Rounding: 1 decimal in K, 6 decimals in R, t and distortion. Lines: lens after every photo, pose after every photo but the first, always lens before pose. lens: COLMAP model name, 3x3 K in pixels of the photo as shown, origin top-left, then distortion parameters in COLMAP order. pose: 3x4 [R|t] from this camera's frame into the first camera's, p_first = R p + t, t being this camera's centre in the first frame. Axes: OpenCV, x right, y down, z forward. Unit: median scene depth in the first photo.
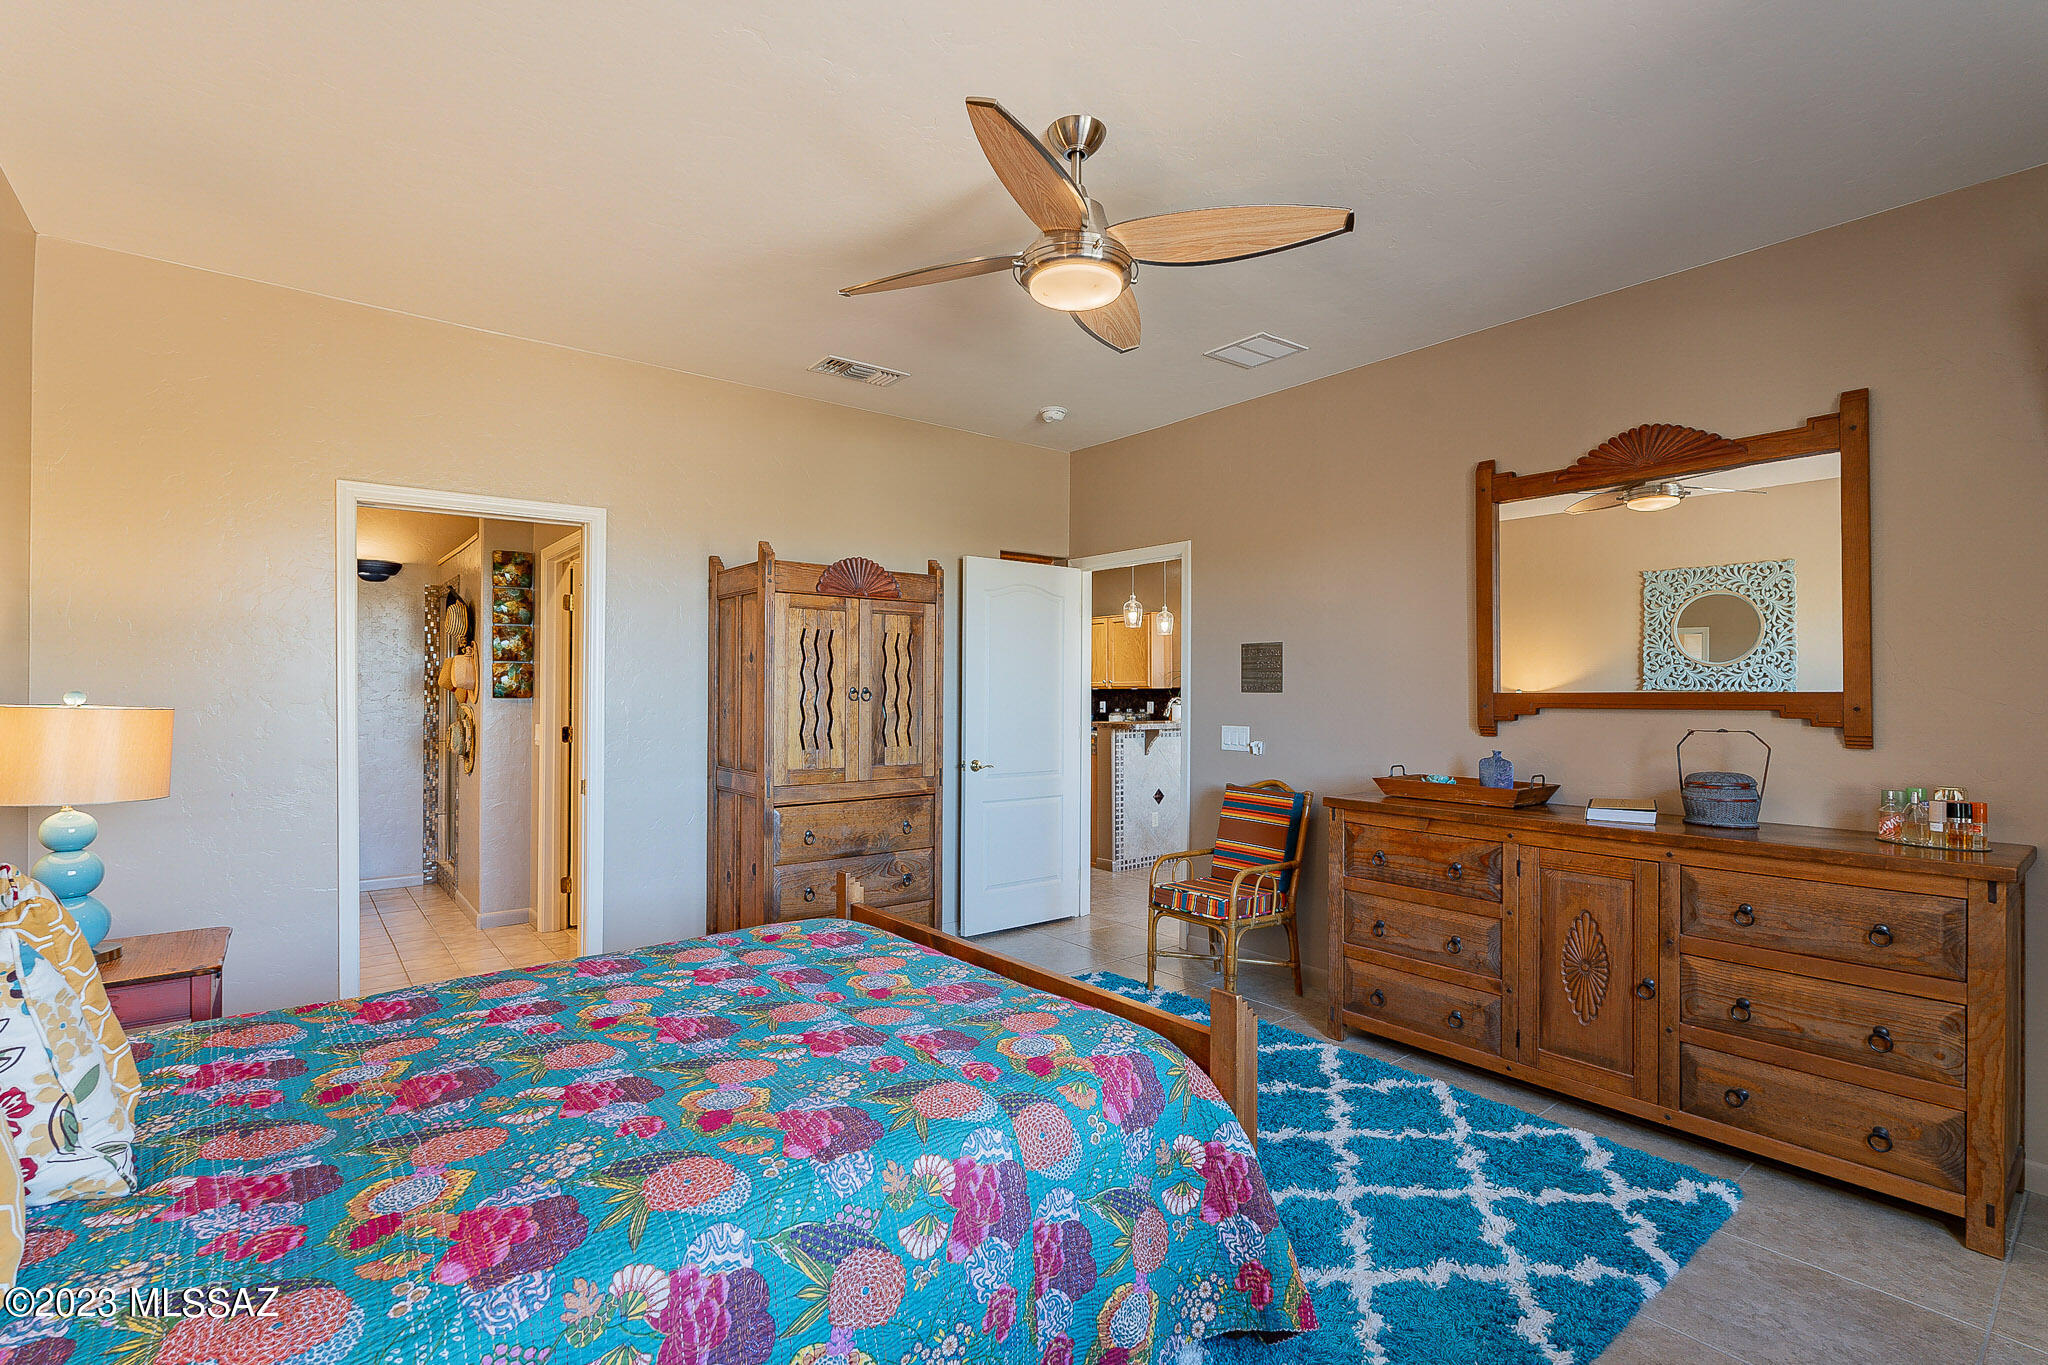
lens RADIAL K [[942.0, 0, 1043.6], [0, 942.0, 682.1], [0, 0, 1]] dist [-0.001251, -0.000225]
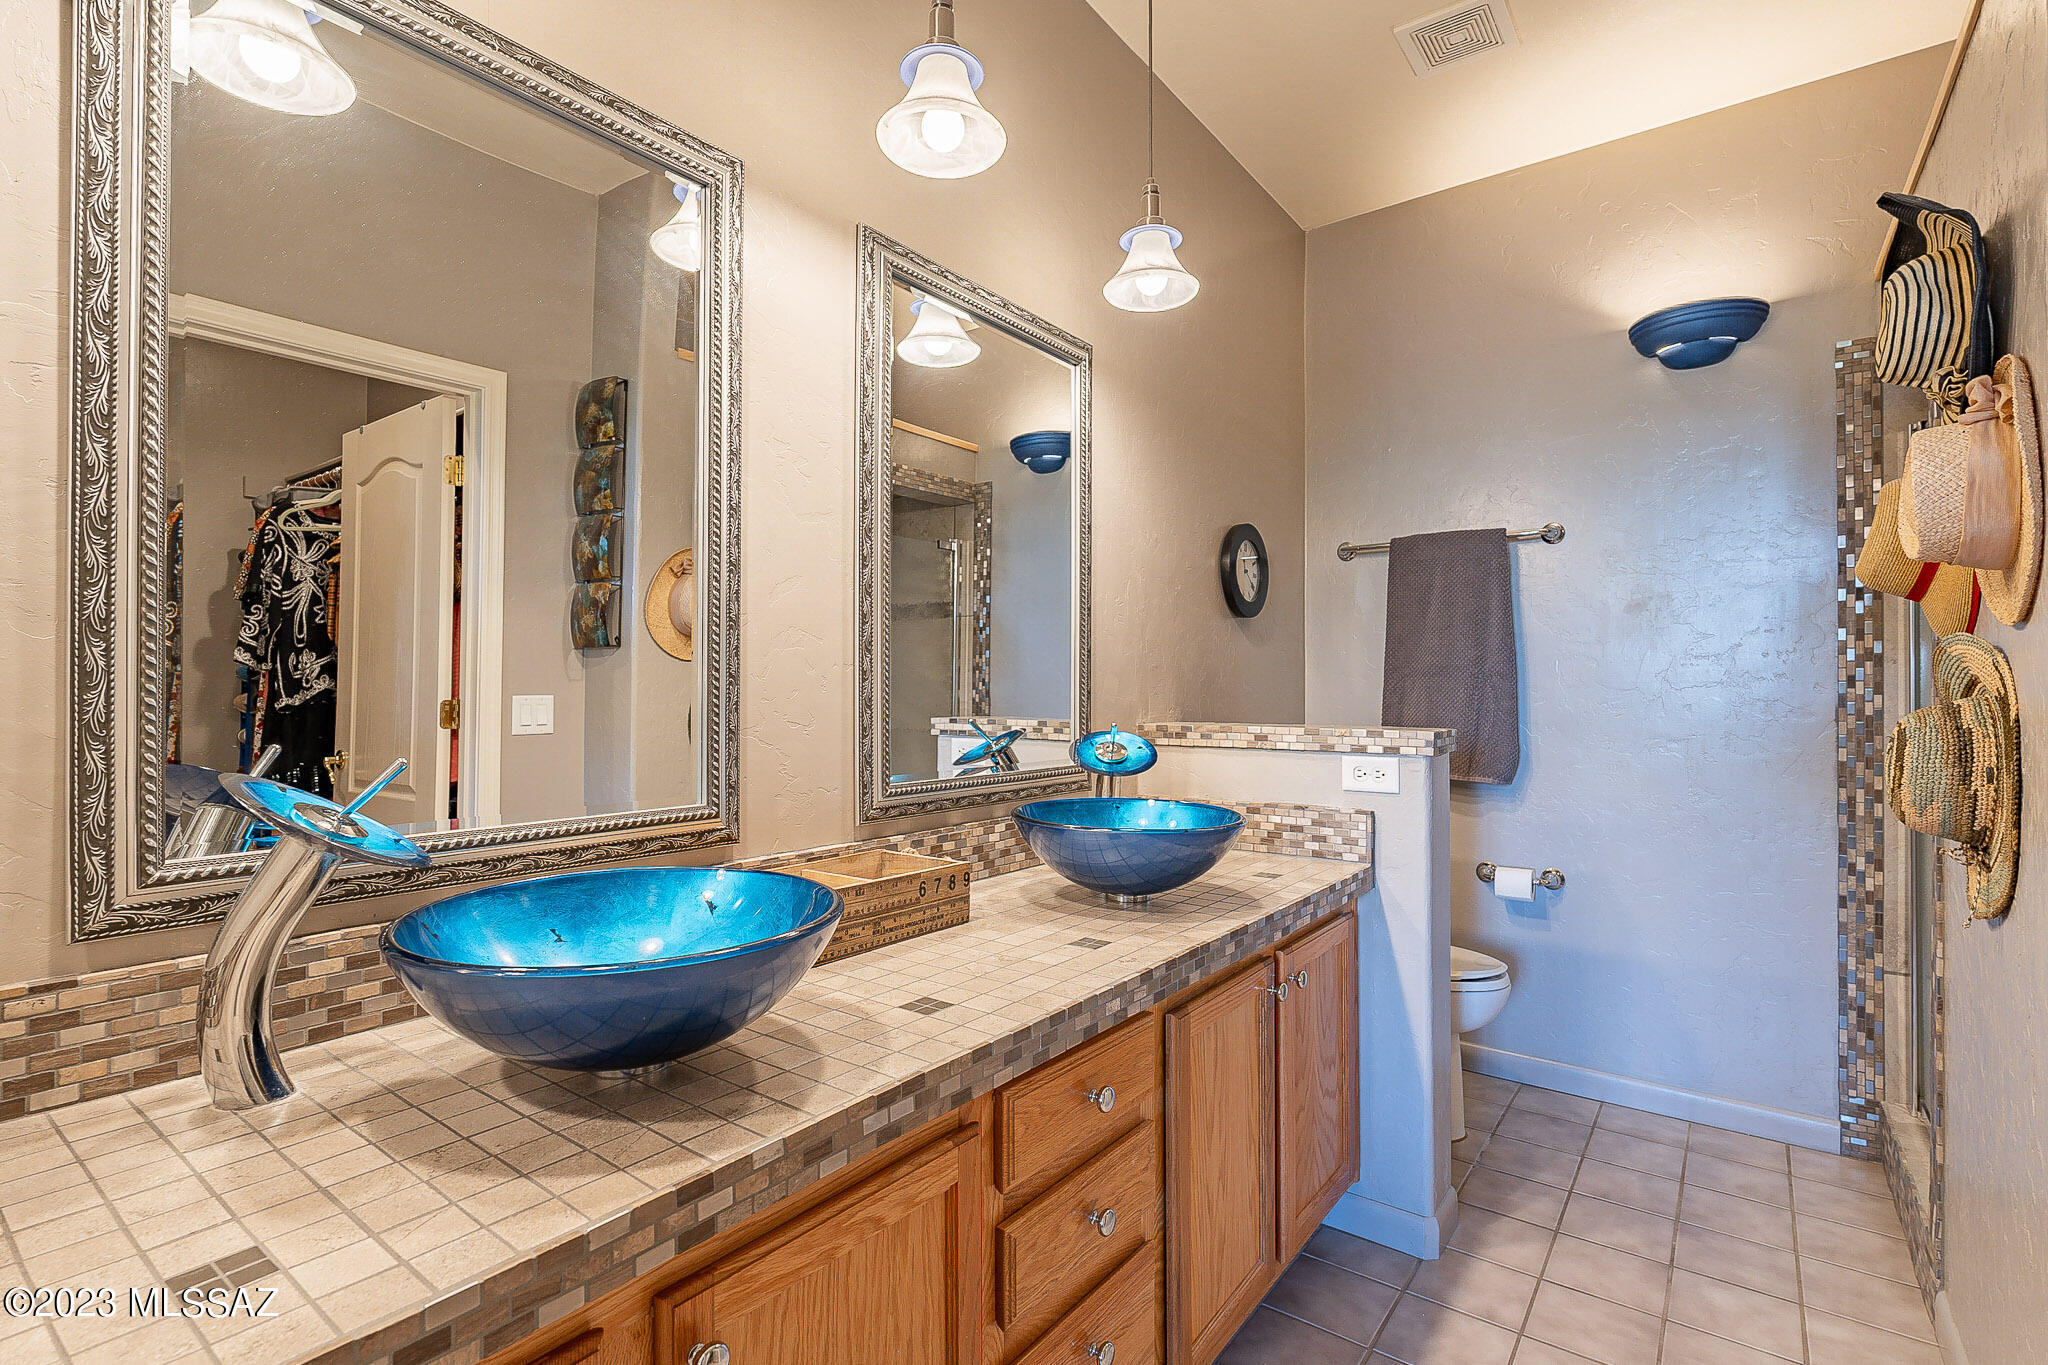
lens RADIAL K [[945.9, 0, 1024.0], [0, 945.9, 682.5], [0, 0, 1]] dist [0.000155, 0.000005]
pose [[0.230125, -0.010276, -0.973107, -0.374828], [0.006814, 0.999937, -0.008947, 0.031630], [0.973137, -0.004572, 0.230180, 0.611730]]
